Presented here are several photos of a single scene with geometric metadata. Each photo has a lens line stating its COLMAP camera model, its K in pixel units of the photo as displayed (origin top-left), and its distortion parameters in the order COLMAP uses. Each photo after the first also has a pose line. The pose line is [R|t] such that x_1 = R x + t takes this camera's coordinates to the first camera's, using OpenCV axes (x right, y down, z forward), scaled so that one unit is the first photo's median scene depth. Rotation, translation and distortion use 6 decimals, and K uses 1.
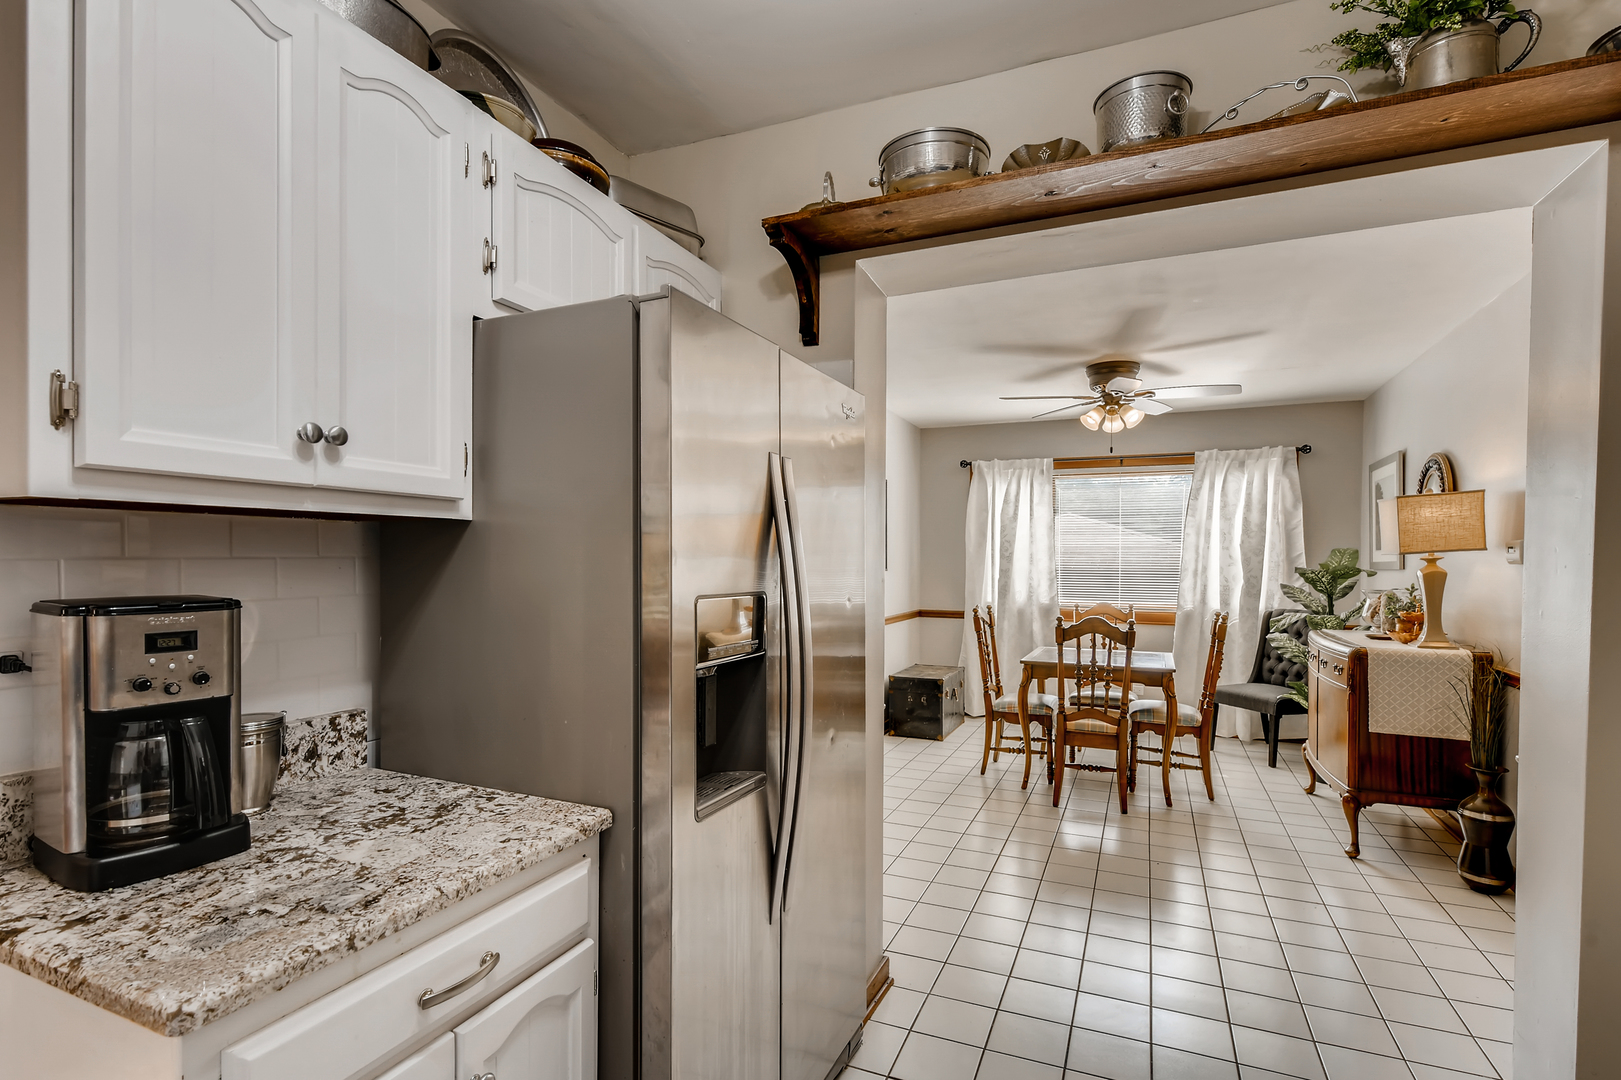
lens RADIAL K [[763.3, 0, 811.5], [0, 763.3, 555.2], [0, 0, 1]] dist [0.025388, -0.002937]
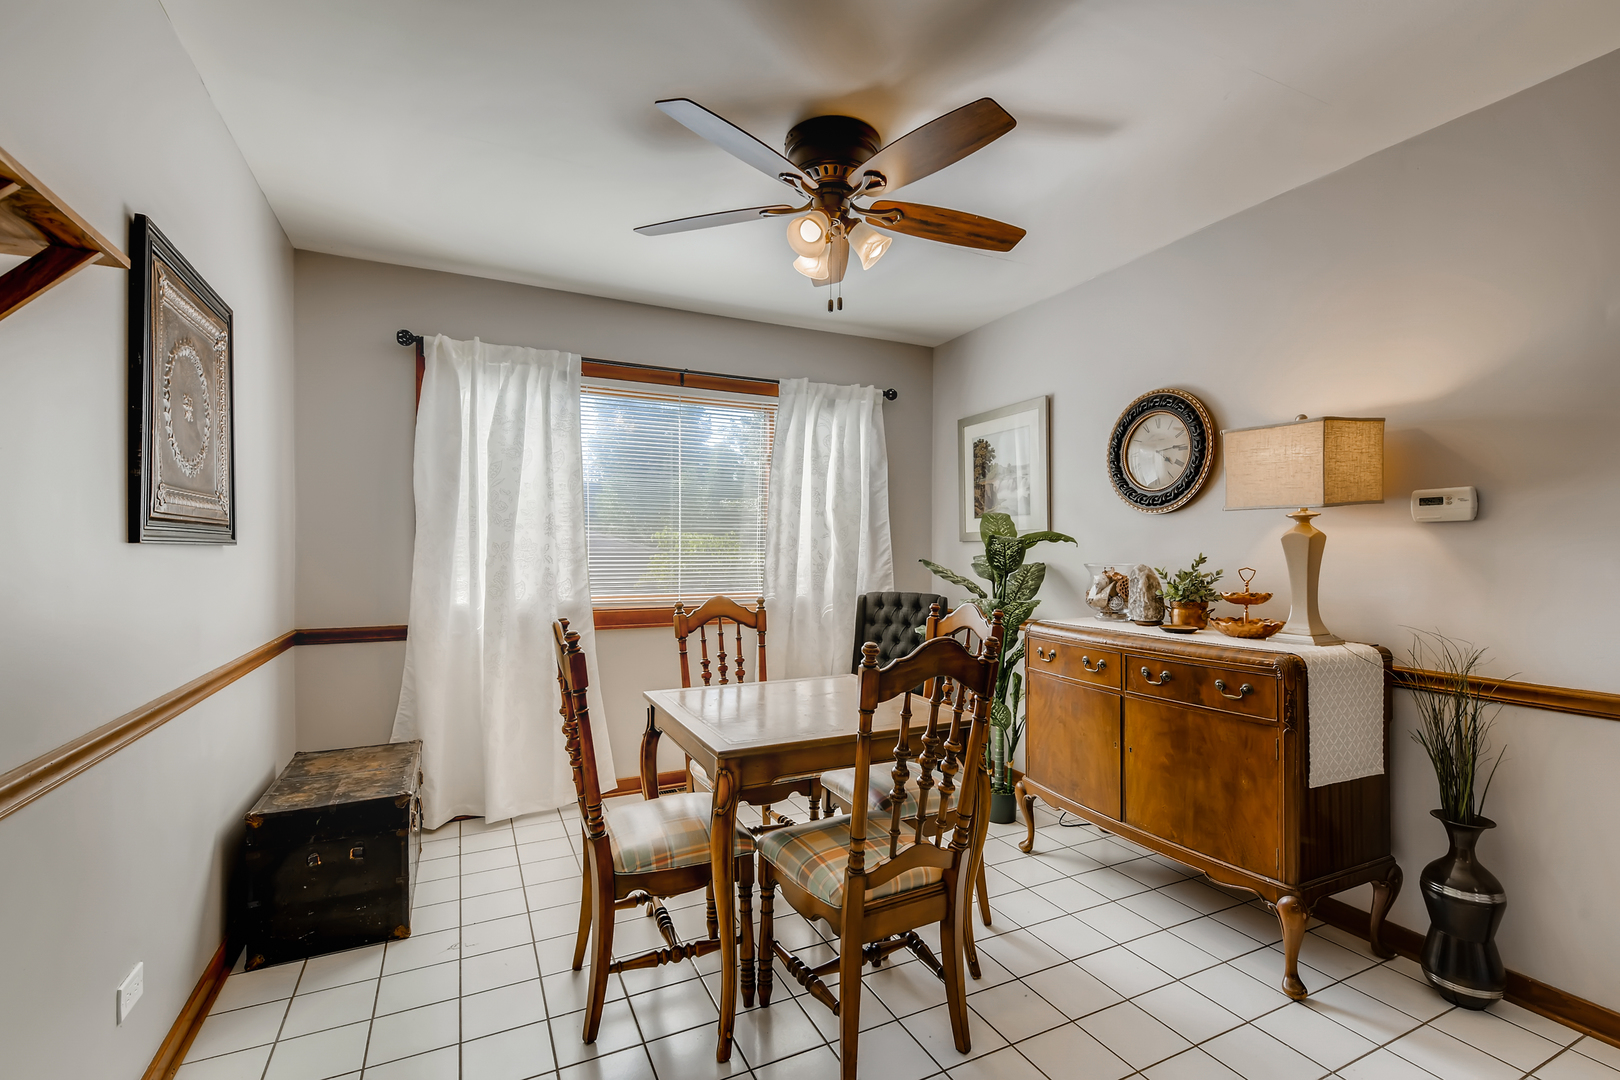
lens RADIAL K [[719.2, 0, 809.3], [0, 719.2, 546.2], [0, 0, 1]] dist [0.015999, -0.006157]
pose [[0.649496, -0.000394, 0.760365, 0.007185], [-0.004862, 0.999977, 0.004672, 0.018559], [-0.760349, -0.006731, 0.649479, 0.549194]]
